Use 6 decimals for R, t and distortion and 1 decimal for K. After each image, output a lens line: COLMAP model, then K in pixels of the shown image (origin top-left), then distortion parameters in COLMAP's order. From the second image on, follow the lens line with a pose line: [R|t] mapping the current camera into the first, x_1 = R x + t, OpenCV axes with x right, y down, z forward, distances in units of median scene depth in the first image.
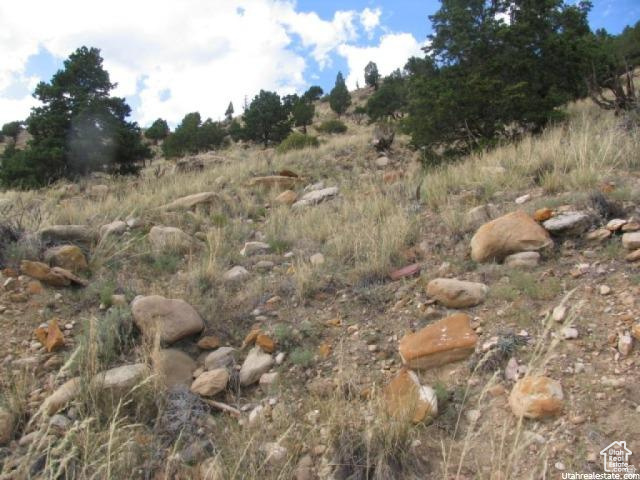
lens RADIAL K [[549.9, 0, 313.8], [0, 549.9, 242.4], [0, 0, 1]] dist [-0.163544, 0.143631]
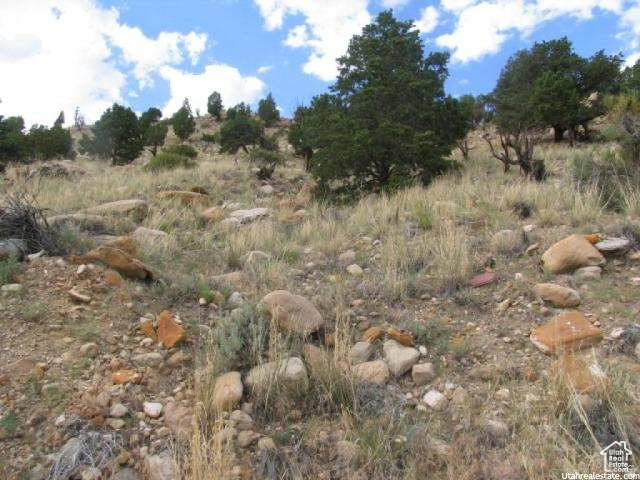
lens RADIAL K [[549.9, 0, 313.8], [0, 549.9, 242.4], [0, 0, 1]] dist [-0.163544, 0.143631]
pose [[0.936793, 0.078148, 0.341046, -0.203913], [-0.057367, 0.995853, -0.070616, 0.027587], [-0.345150, 0.046588, 0.937391, 0.018913]]
